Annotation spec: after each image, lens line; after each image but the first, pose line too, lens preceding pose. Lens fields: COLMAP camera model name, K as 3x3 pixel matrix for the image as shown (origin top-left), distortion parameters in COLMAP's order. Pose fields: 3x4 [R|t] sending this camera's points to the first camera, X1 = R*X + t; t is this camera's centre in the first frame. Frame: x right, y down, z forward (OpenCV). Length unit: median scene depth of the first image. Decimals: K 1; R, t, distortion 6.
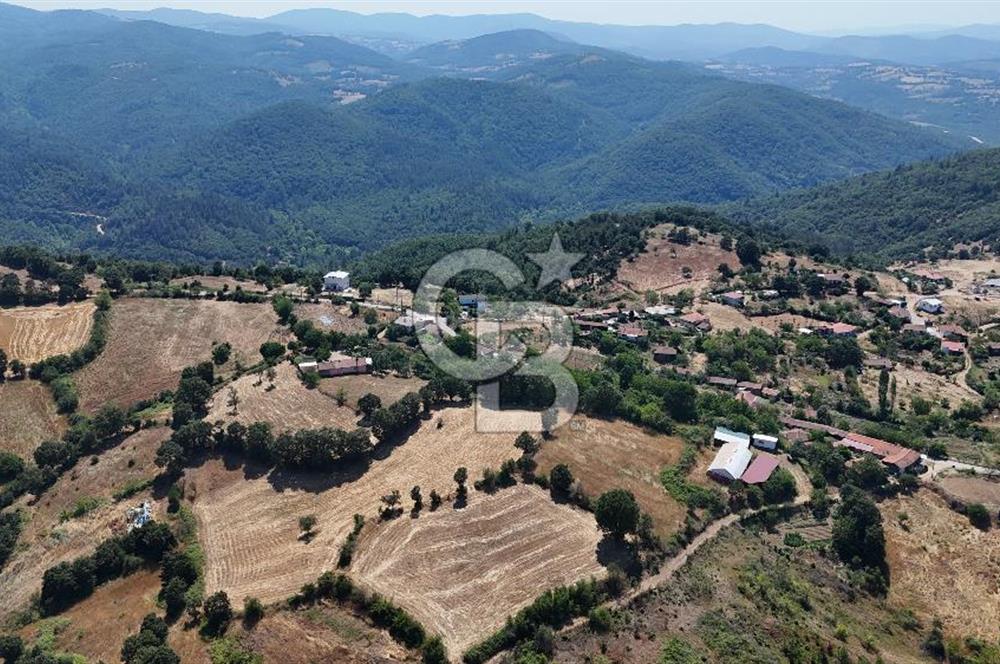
lens RADIAL K [[868.4, 0, 506.1], [0, 868.4, 332.7], [0, 0, 1]] dist [0.073034, -0.084745]
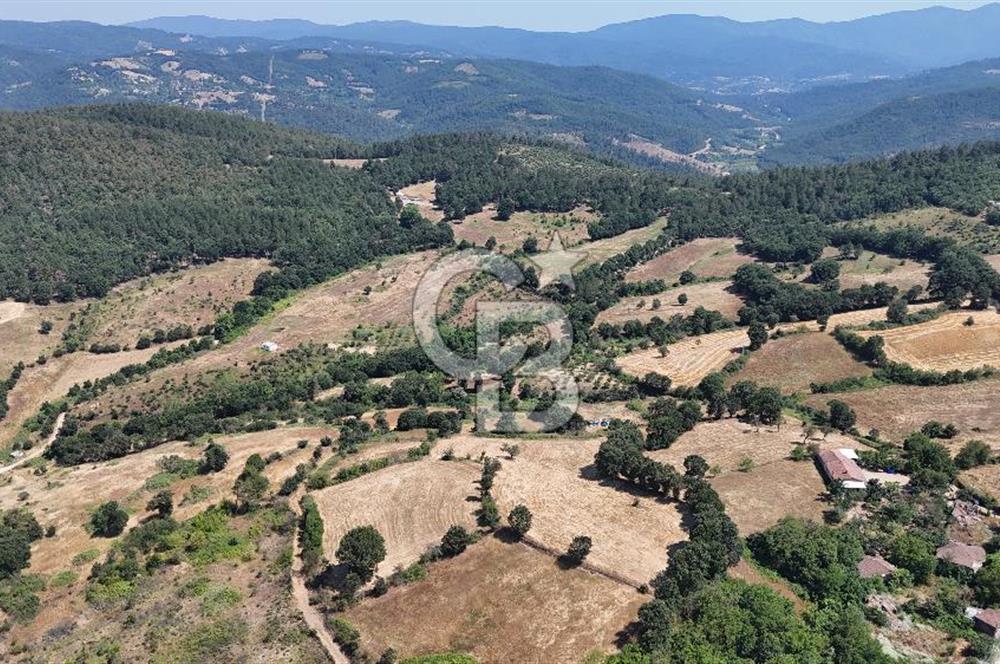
lens RADIAL K [[868.4, 0, 504.4], [0, 868.4, 341.1], [0, 0, 1]] dist [0.073034, -0.084745]
pose [[-0.354656, 0.297517, -0.886399, 0.640846], [-0.295944, 0.863562, 0.408262, -0.323281], [0.886925, 0.407117, -0.218219, 0.940806]]
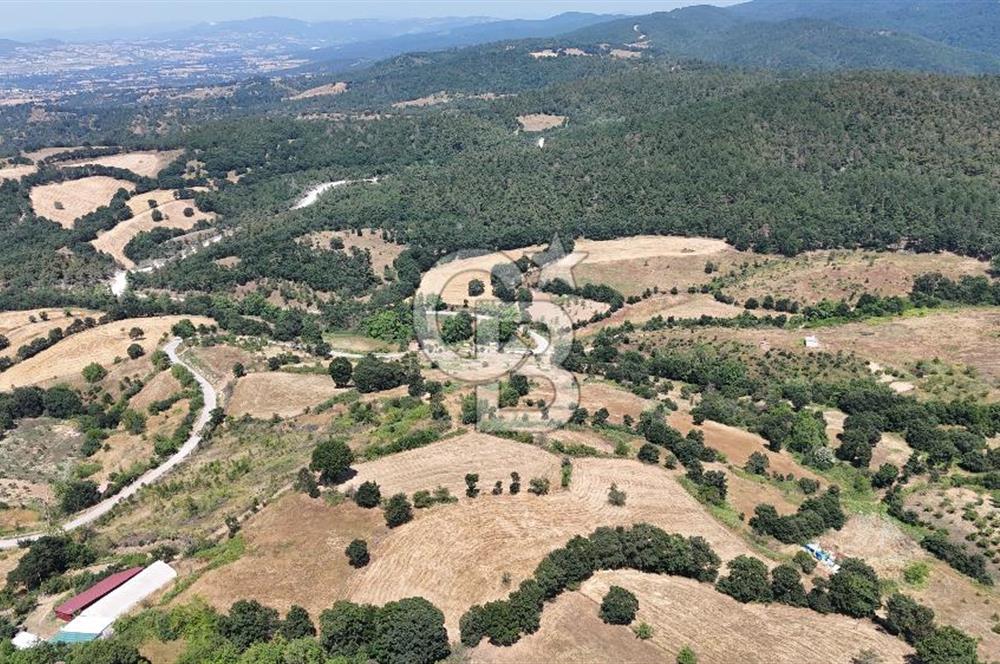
lens RADIAL K [[868.4, 0, 498.3], [0, 868.4, 335.5], [0, 0, 1]] dist [0.073034, -0.084745]
pose [[-0.999746, 0.022518, 0.000446, -0.069371], [0.017904, 0.782576, 0.622297, -0.466155], [0.013664, 0.622147, -0.782781, 1.341845]]
